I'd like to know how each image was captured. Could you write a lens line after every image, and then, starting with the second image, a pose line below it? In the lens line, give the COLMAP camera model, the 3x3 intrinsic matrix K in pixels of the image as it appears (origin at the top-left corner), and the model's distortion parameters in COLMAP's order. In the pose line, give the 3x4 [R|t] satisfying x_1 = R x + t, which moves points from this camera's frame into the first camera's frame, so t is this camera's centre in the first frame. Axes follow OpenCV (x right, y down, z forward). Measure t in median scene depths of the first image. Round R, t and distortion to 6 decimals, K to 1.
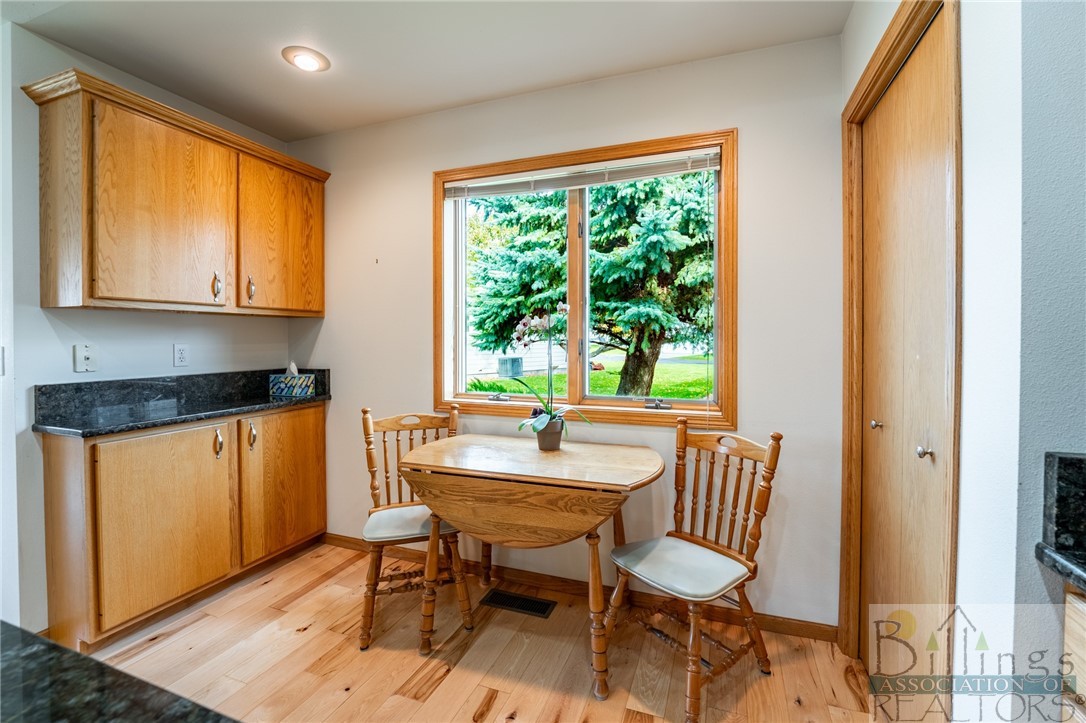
lens RADIAL K [[456.6, 0, 558.7], [0, 456.6, 343.8], [0, 0, 1]] dist [-0.027743, 0.002167]
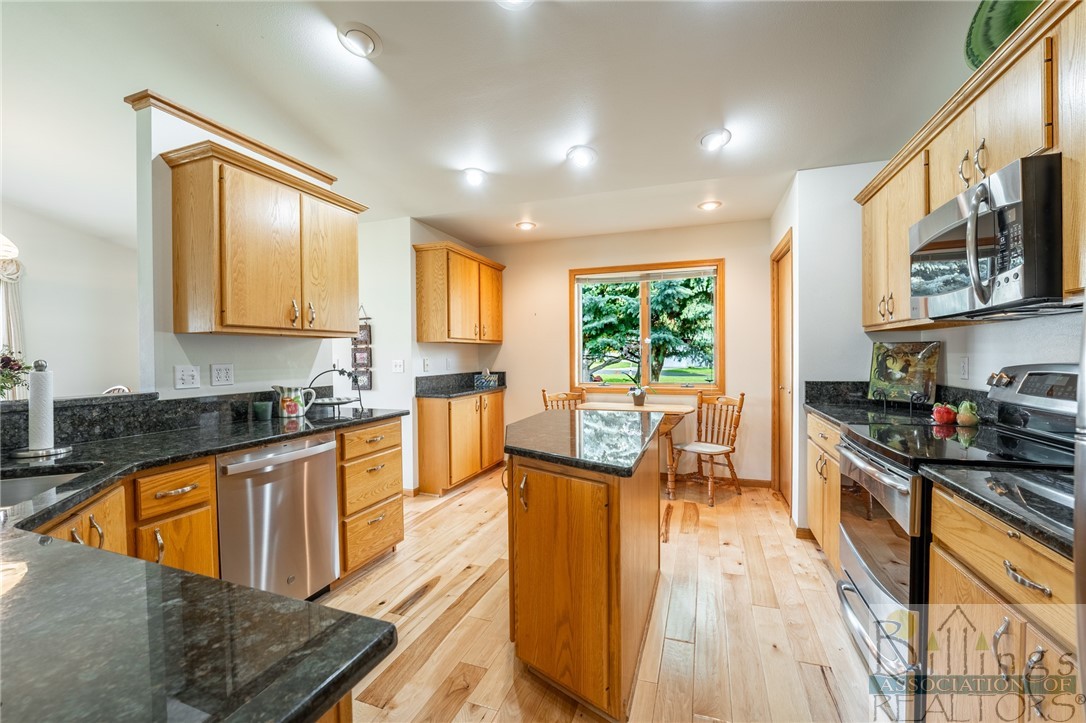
lens RADIAL K [[456.6, 0, 538.9], [0, 456.6, 359.9], [0, 0, 1]] dist [-0.027743, 0.002167]
pose [[0.999959, -0.007881, 0.004530, -0.416592], [0.007879, 0.999969, 0.000549, 0.008051], [-0.004534, -0.000514, 0.999990, -0.962375]]
